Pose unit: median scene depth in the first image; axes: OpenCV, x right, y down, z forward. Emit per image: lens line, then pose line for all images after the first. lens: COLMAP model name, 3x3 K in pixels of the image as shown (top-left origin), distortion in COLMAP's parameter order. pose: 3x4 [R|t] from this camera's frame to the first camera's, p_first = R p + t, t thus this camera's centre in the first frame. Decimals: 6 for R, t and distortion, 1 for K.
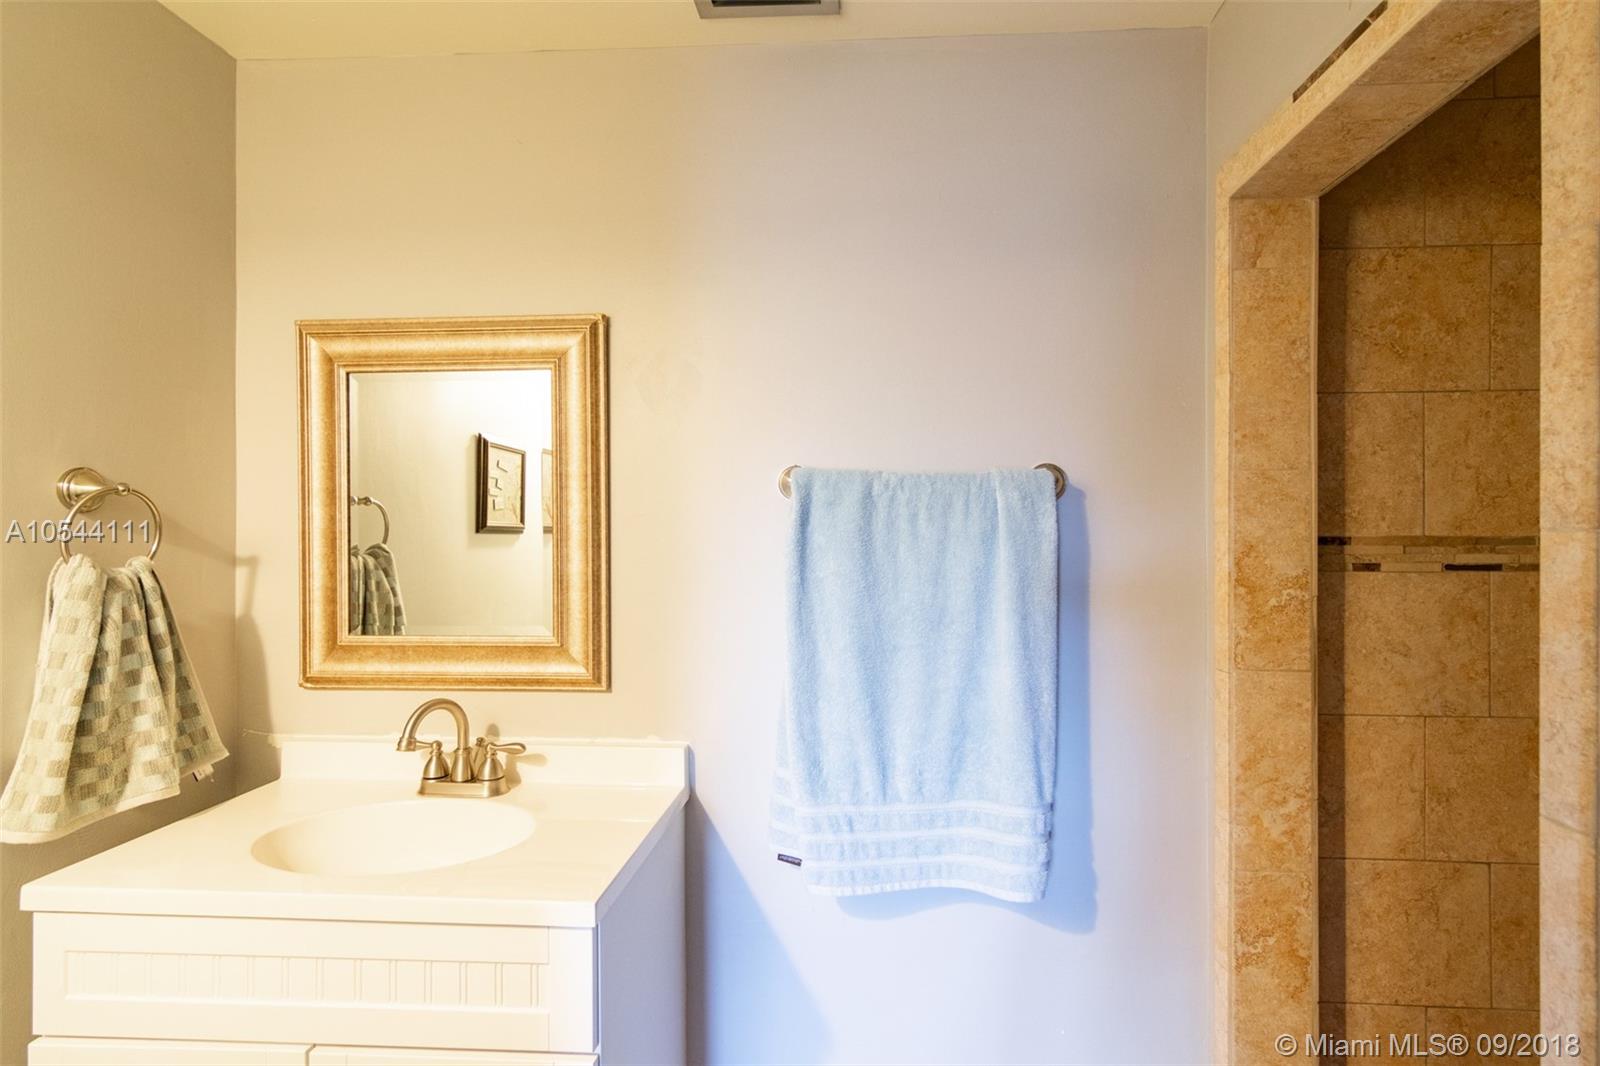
lens RADIAL K [[781.9, 0, 805.7], [0, 781.9, 532.6], [0, 0, 1]] dist [0.002179, 0.002373]
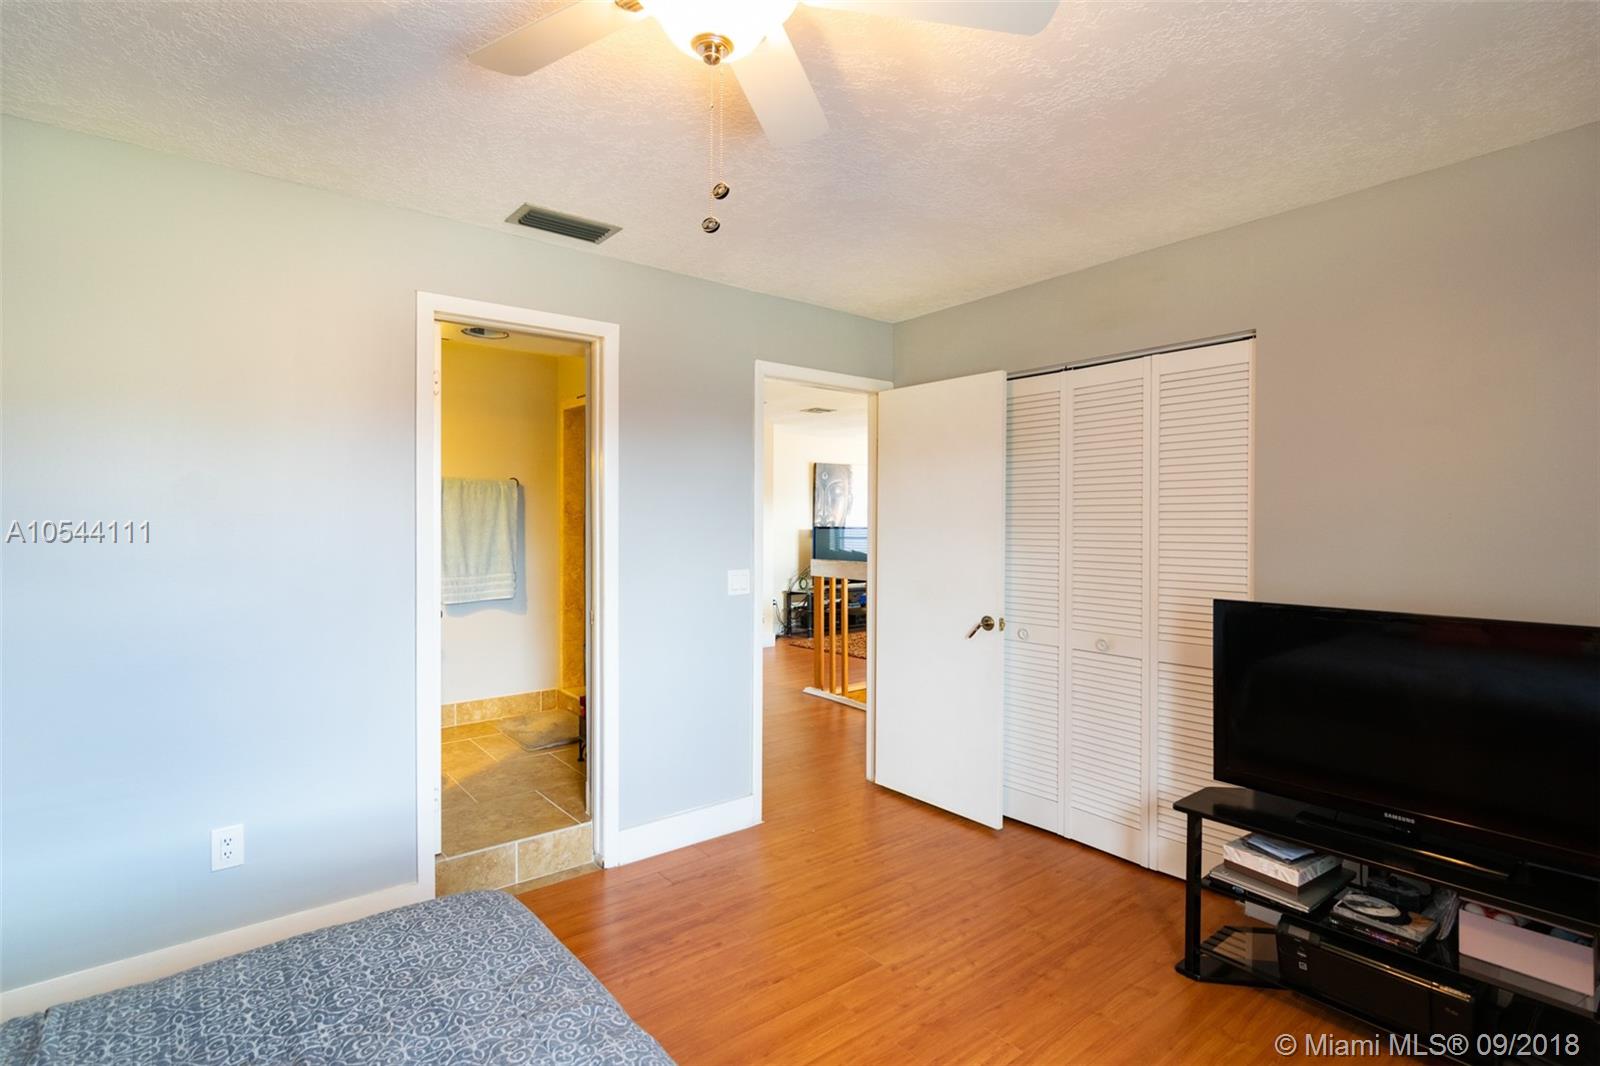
lens RADIAL K [[781.9, 0, 805.3], [0, 781.9, 527.9], [0, 0, 1]] dist [0.002179, 0.002373]
pose [[0.745374, -0.000589, 0.666646, -1.073817], [-0.003969, 0.999978, 0.005321, 0.112710], [-0.666634, -0.006612, 0.745355, -2.519171]]
